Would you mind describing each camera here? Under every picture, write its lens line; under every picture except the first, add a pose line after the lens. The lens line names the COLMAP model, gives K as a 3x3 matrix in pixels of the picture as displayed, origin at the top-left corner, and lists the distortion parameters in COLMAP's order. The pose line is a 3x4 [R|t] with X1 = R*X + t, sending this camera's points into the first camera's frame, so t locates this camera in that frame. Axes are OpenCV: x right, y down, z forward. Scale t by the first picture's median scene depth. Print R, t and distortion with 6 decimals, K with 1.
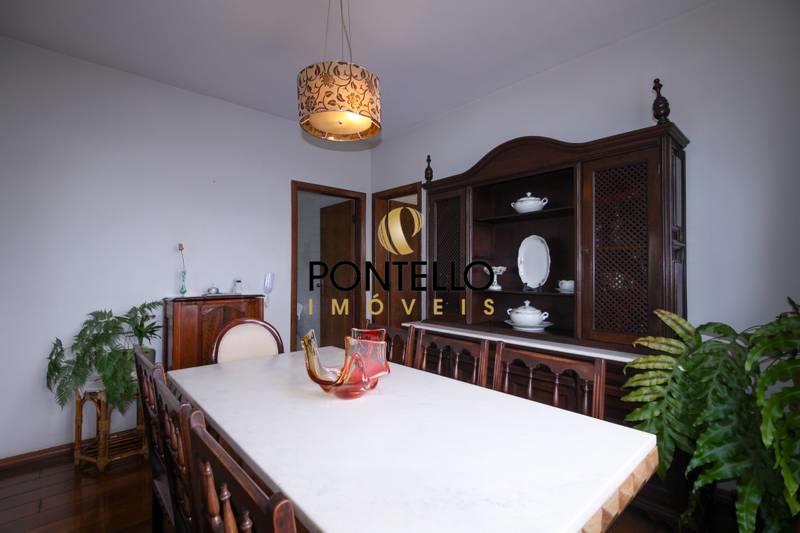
lens RADIAL K [[370.6, 0, 405.3], [0, 370.6, 264.0], [0, 0, 1]] dist [0.000554, -0.000487]
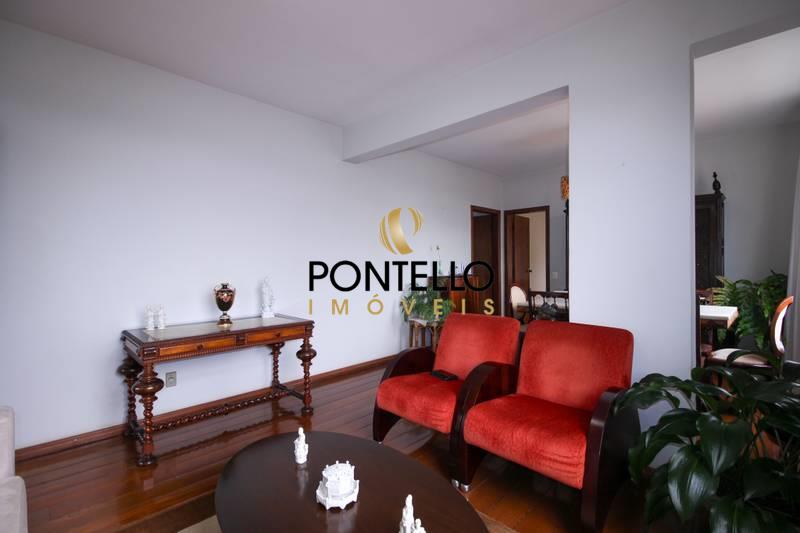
lens RADIAL K [[370.6, 0, 405.3], [0, 370.6, 264.0], [0, 0, 1]] dist [0.000554, -0.000487]
pose [[0.999034, -0.006335, 0.043485, -1.453075], [0.005583, 0.999833, 0.017377, 0.000017], [-0.043588, -0.017118, 0.998903, -1.306656]]
